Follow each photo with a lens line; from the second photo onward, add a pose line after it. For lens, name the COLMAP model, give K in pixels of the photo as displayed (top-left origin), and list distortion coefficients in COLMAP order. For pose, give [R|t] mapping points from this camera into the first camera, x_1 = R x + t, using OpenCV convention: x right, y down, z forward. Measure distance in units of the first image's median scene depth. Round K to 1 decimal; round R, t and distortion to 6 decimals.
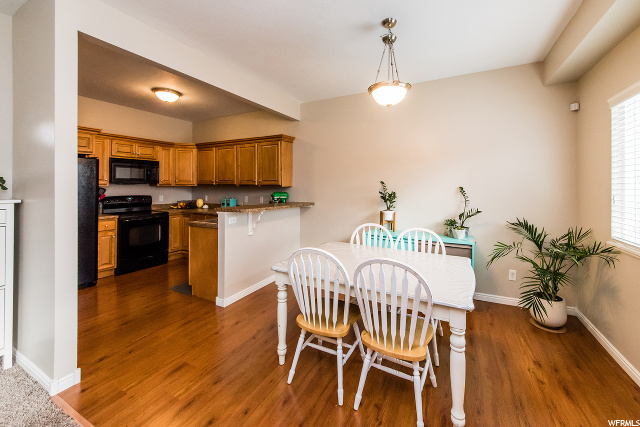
lens RADIAL K [[253.8, 0, 326.2], [0, 253.8, 183.5], [0, 0, 1]] dist [-0.010868, 0.001233]
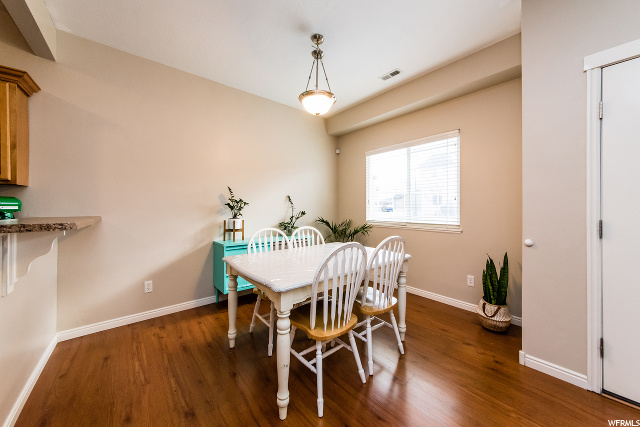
lens RADIAL K [[232.2, 0, 327.1], [0, 232.2, 205.4], [0, 0, 1]] dist [0.008615, 0.000095]
pose [[0.360932, 0.004442, 0.932582, -0.396419], [-0.004410, 0.999986, -0.003056, 0.053928], [-0.932582, -0.003010, 0.360947, 0.339997]]
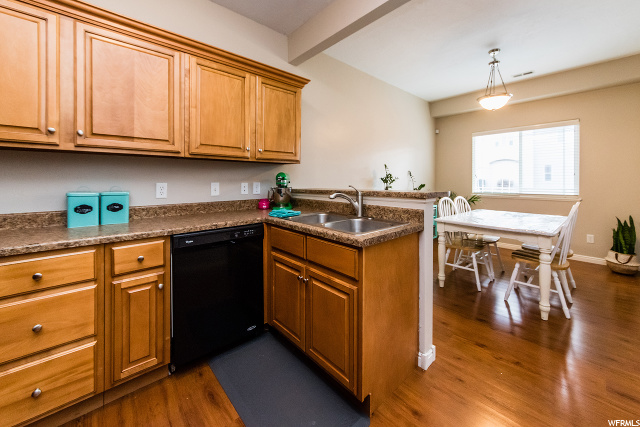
lens RADIAL K [[244.9, 0, 333.3], [0, 244.9, 178.8], [0, 0, 1]] dist [-0.007207, 0.000355]
pose [[0.333599, 0.003019, 0.942710, -0.781153], [-0.004473, 0.999989, -0.001620, 0.051575], [-0.942705, -0.003676, 0.333608, 0.801439]]
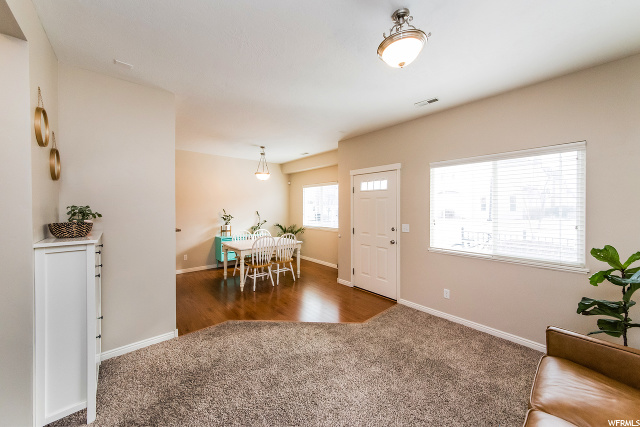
lens RADIAL K [[232.2, 0, 323.1], [0, 232.2, 207.0], [0, 0, 1]] dist [0.008615, 0.000095]
pose [[0.345233, -0.003478, 0.938511, -0.993113], [-0.009410, 0.999930, 0.007167, -0.037007], [-0.938470, -0.011305, 0.345176, -0.209505]]
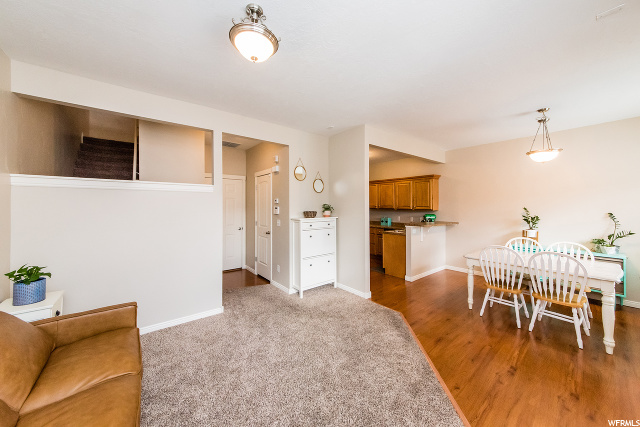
lens RADIAL K [[232.2, 0, 315.0], [0, 232.2, 203.3], [0, 0, 1]] dist [0.008615, 0.000095]
pose [[0.915854, -0.002710, -0.401503, -0.276287], [0.002592, 0.999996, -0.000838, -0.031116], [0.401504, -0.000273, 0.915857, -0.534348]]
